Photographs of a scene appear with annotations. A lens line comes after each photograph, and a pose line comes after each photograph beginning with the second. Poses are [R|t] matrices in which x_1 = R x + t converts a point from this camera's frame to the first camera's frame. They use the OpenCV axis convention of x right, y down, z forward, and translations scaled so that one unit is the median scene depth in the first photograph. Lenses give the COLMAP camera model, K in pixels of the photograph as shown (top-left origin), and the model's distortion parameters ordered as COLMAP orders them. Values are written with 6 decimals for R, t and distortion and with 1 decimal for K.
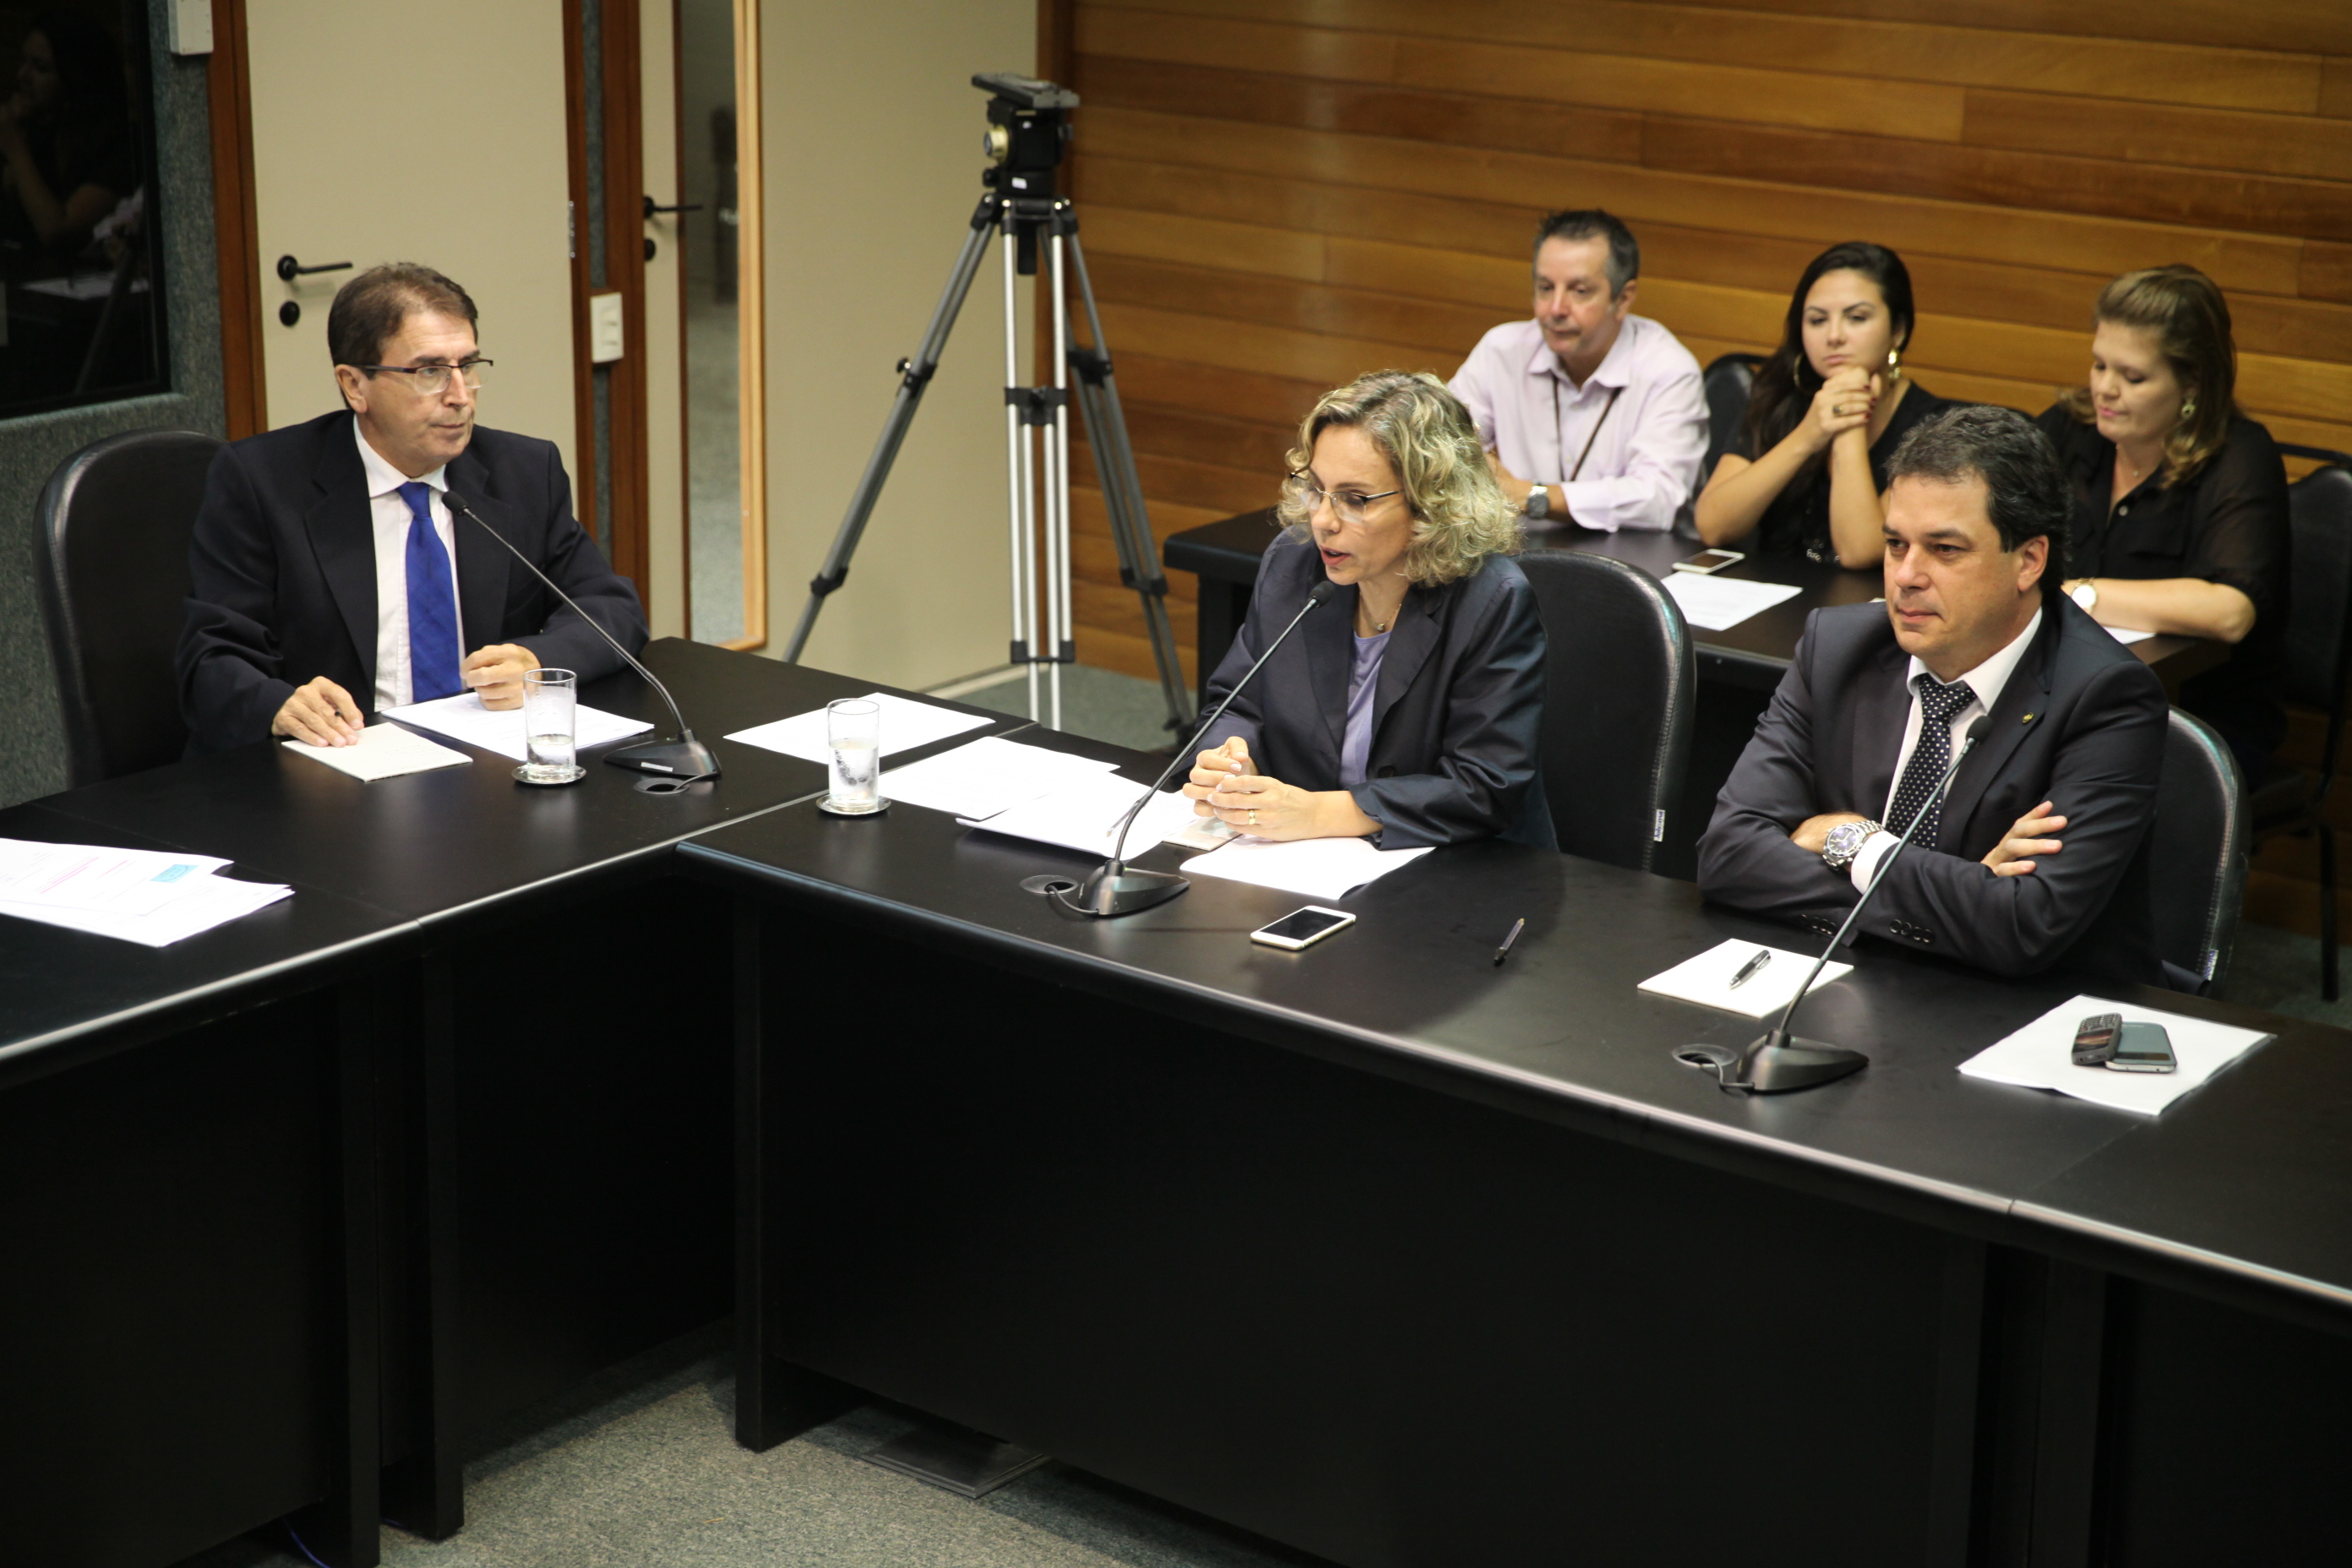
lens RADIAL K [[4265.7, 0, 1172.7], [0, 4265.7, 794.2], [0, 0, 1]] dist [0.177156, 0.000000]
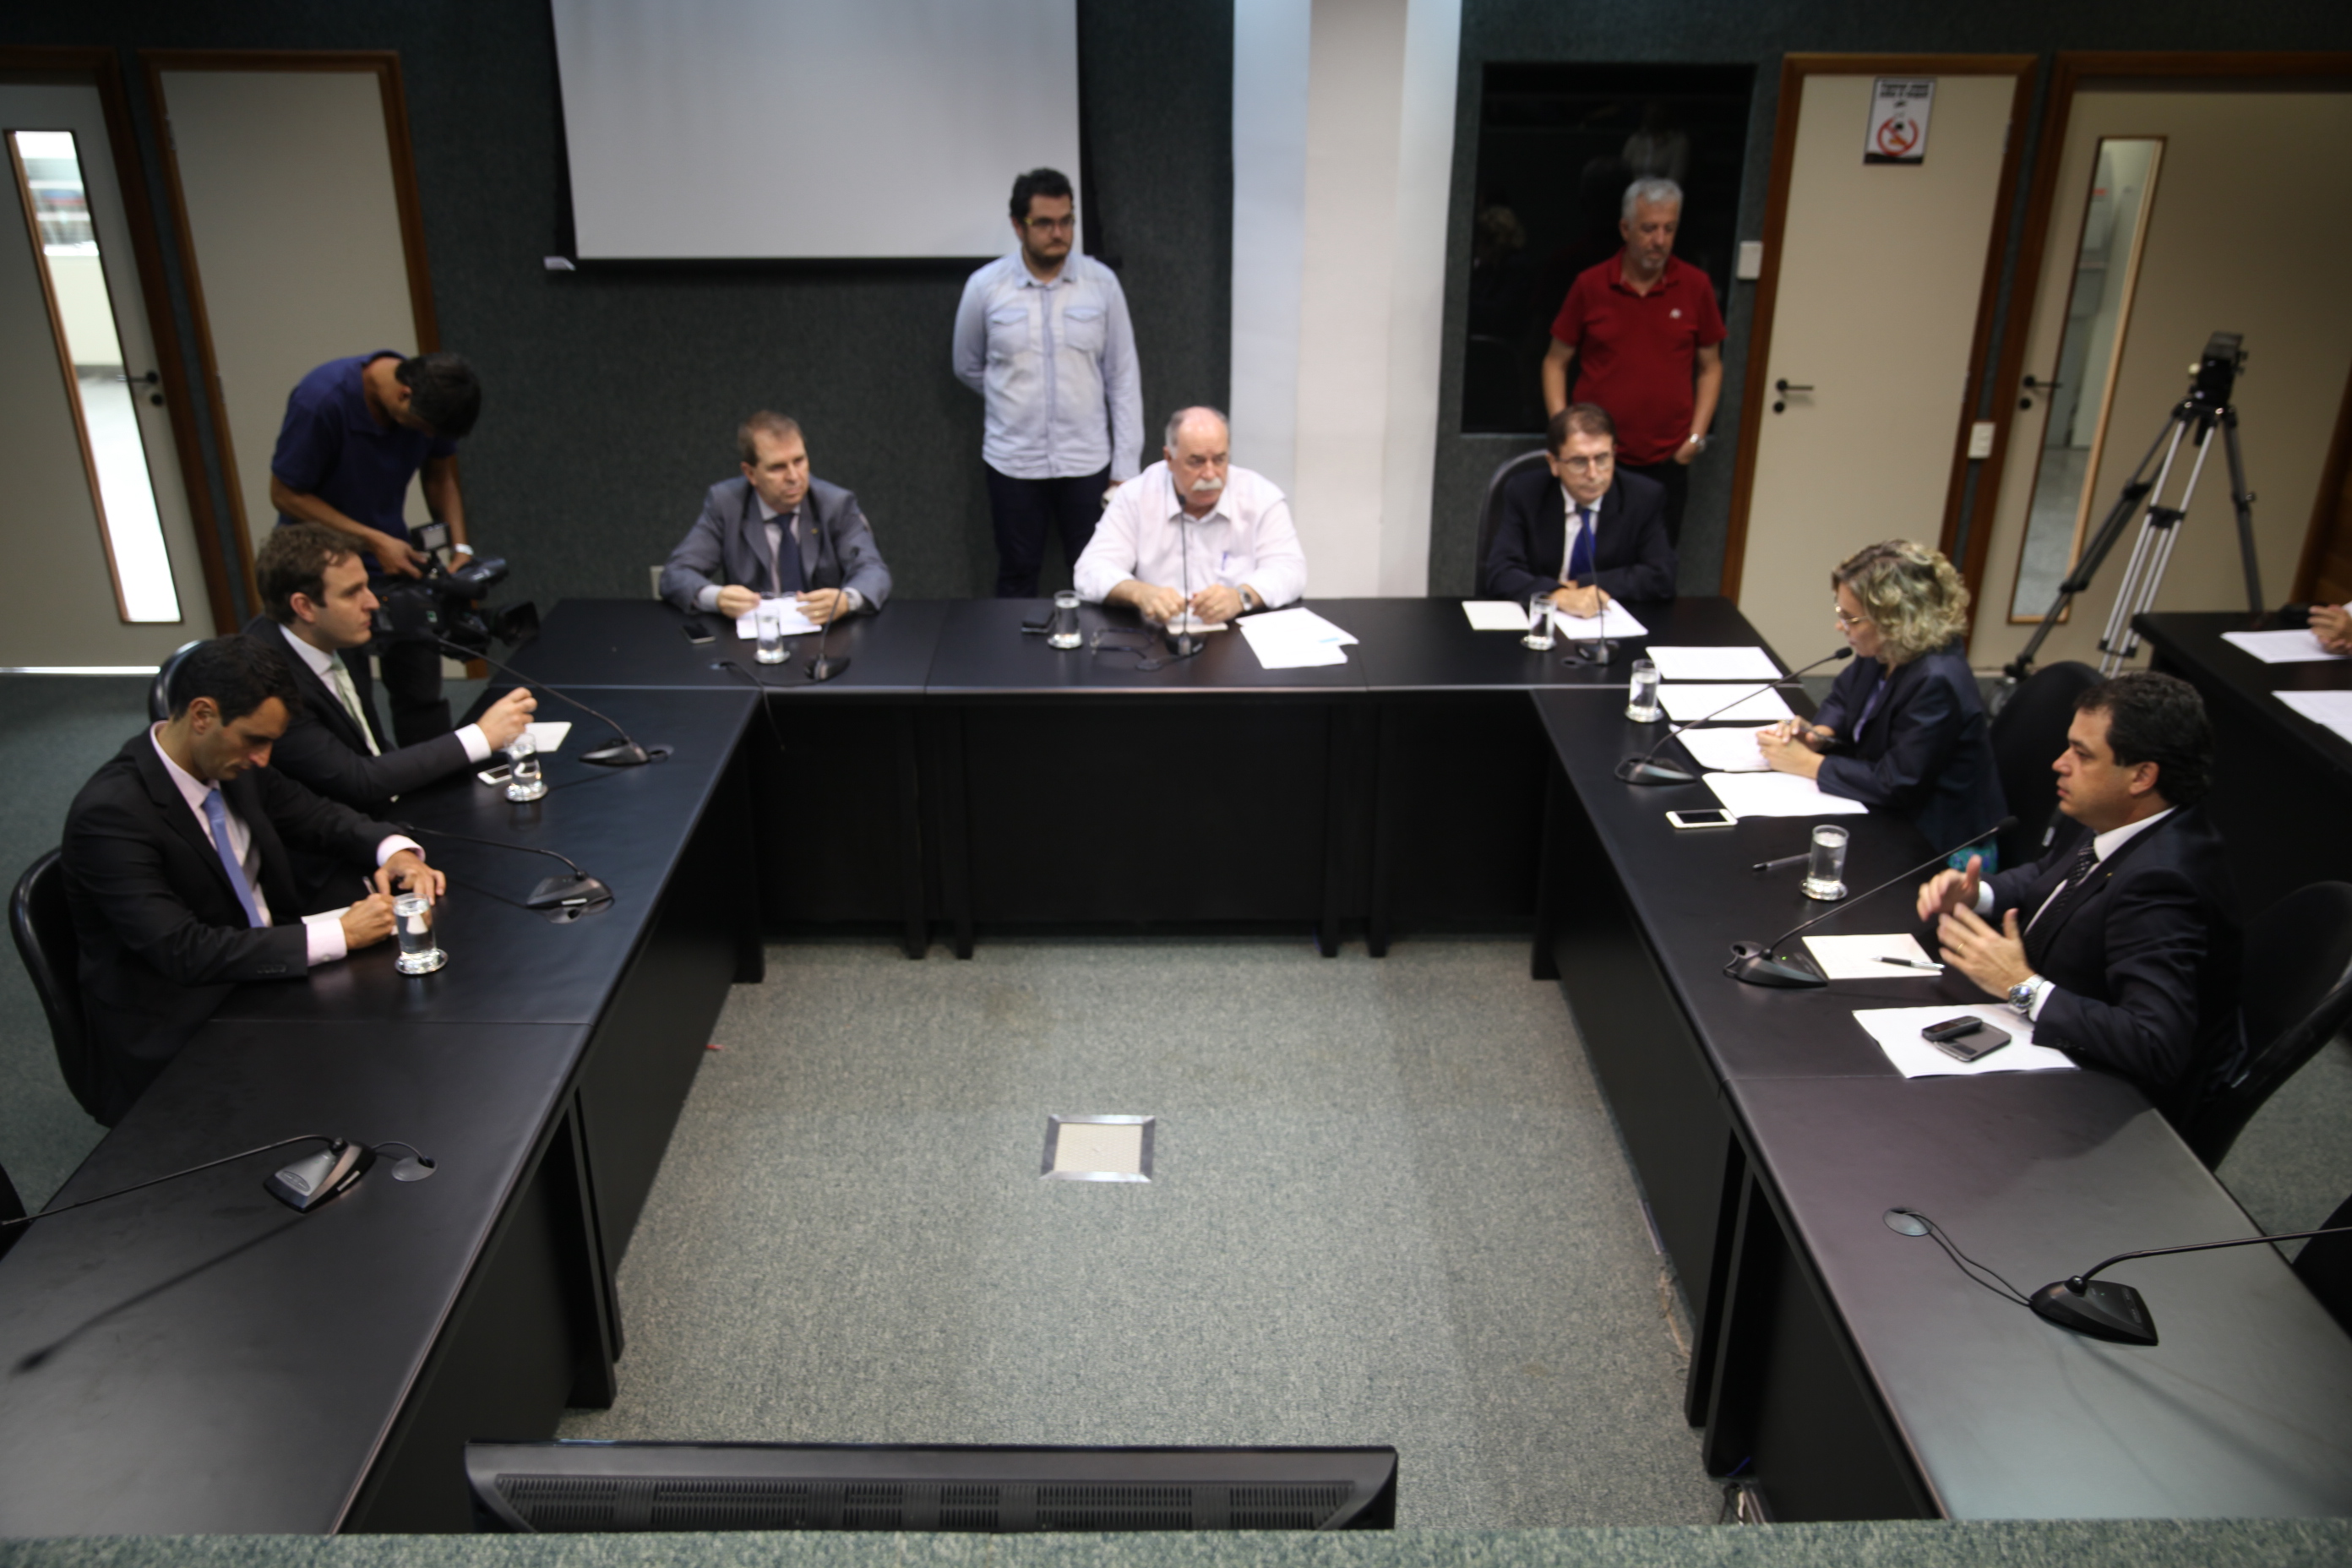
lens RADIAL K [[1901.9, 0, 1192.5], [0, 1901.9, 776.0], [0, 0, 1]] dist [-0.037574, 0.035328]
pose [[0.621063, 0.305987, -0.721563, 0.366936], [-0.212052, 0.951907, 0.221150, -0.093958], [0.754529, 0.015661, 0.656079, 0.216680]]
